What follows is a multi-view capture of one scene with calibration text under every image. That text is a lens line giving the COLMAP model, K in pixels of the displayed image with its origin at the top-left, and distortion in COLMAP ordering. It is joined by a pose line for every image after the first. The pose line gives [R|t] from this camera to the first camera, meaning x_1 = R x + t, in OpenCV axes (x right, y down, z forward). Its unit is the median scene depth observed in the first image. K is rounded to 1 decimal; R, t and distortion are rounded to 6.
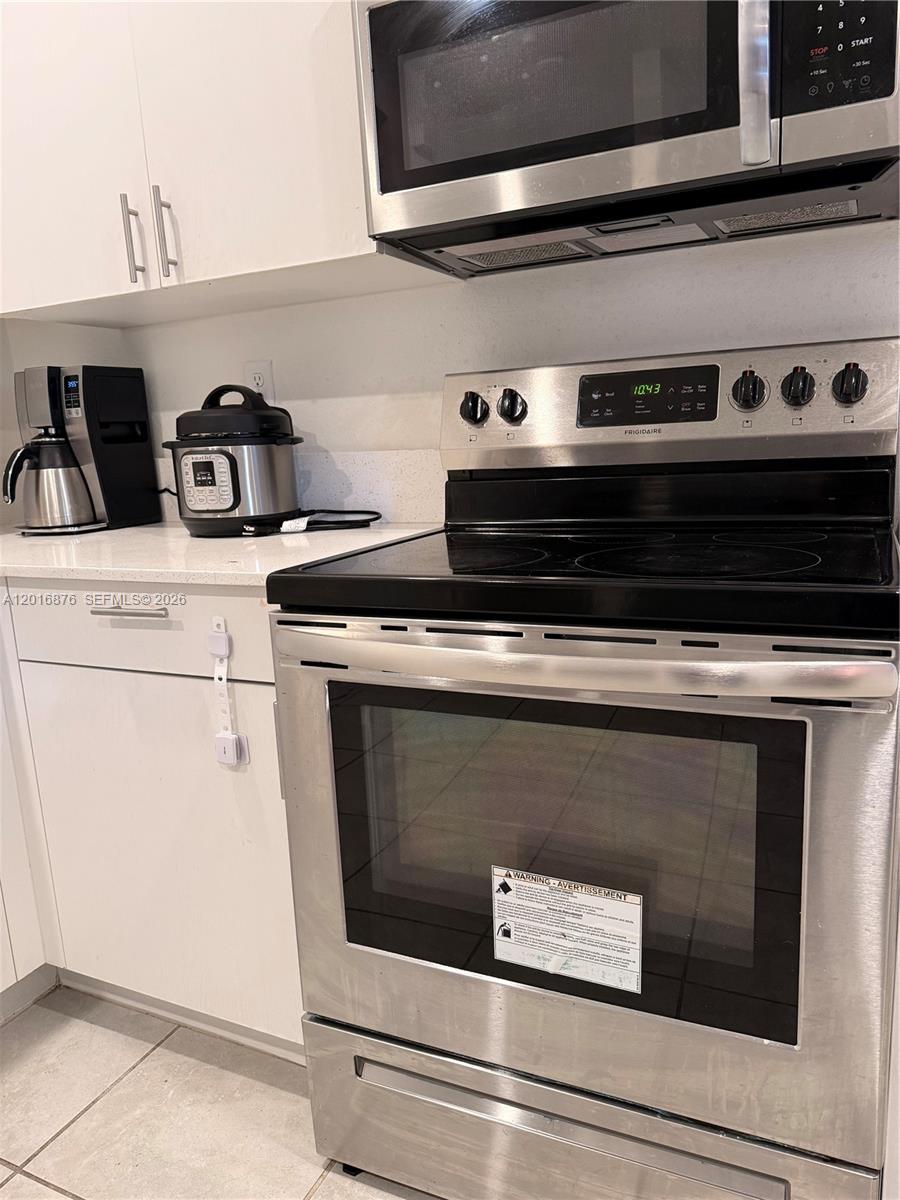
lens RADIAL K [[850.1, 0, 445.2], [0, 850.1, 608.4], [0, 0, 1]] dist [0.064640, -0.076484]
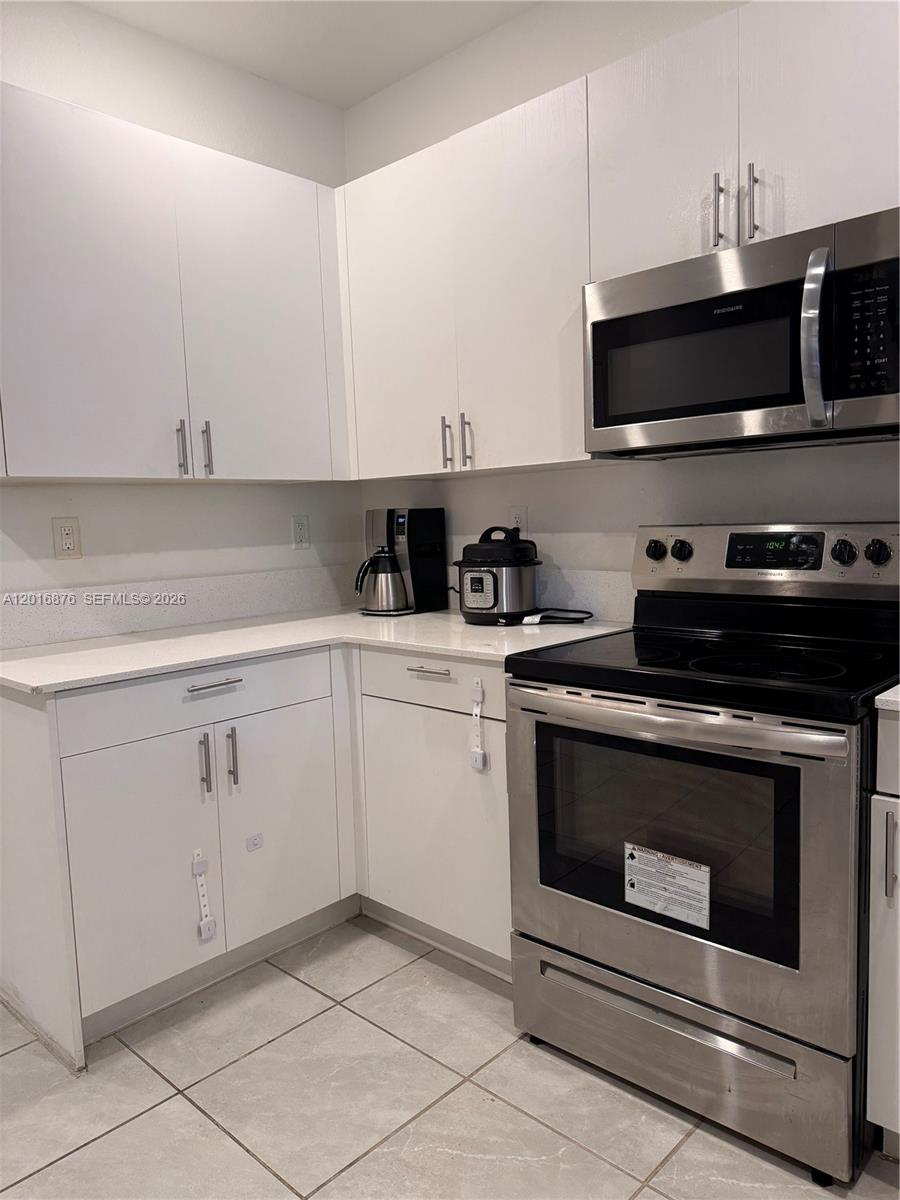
lens RADIAL K [[850.1, 0, 445.2], [0, 850.1, 608.4], [0, 0, 1]] dist [0.064640, -0.076484]
pose [[0.950530, 0.054372, -0.305838, 0.147507], [-0.077086, 0.995052, -0.062678, -0.013600], [0.300917, 0.083153, 0.950018, -0.515011]]
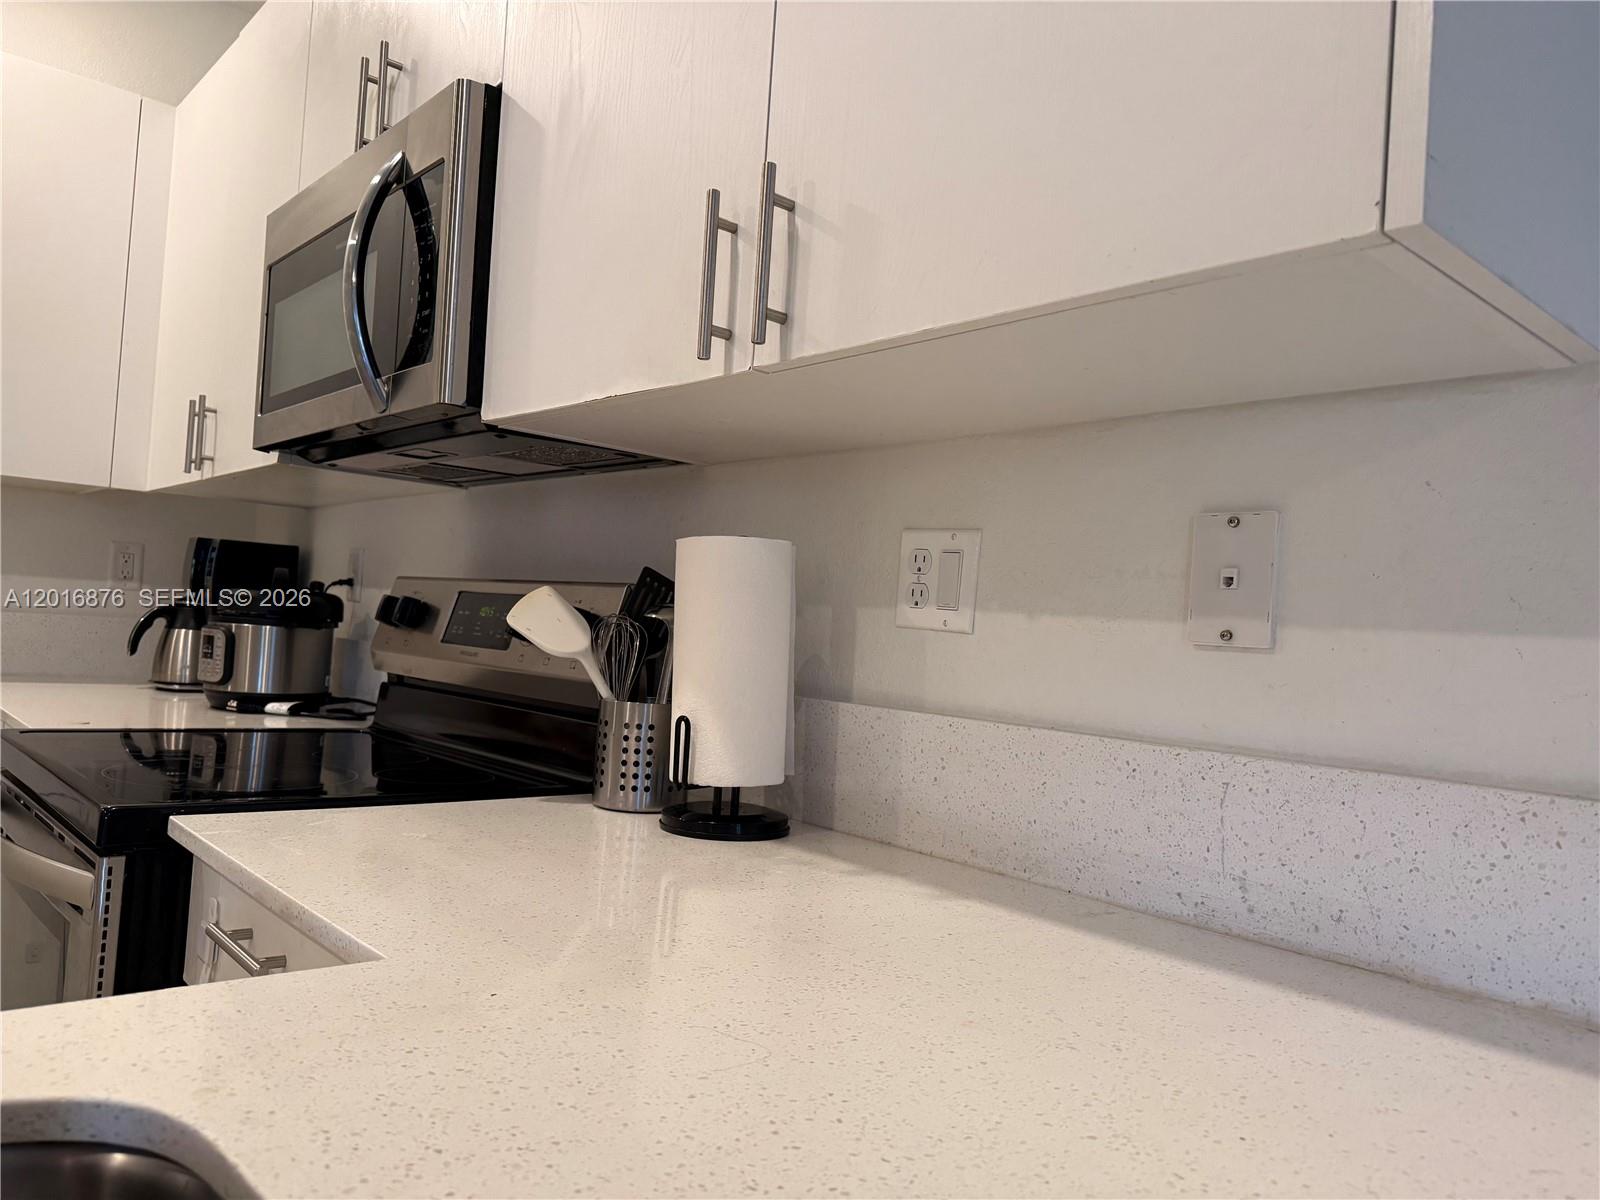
lens RADIAL K [[1133.4, 0, 800.0], [0, 1133.4, 600.0], [0, 0, 1]] dist [0.064640, -0.076484]
pose [[0.913200, 0.102537, -0.394400, 0.968697], [-0.190103, 0.963255, -0.189739, -0.088618], [0.360453, 0.248246, 0.899137, -0.008894]]
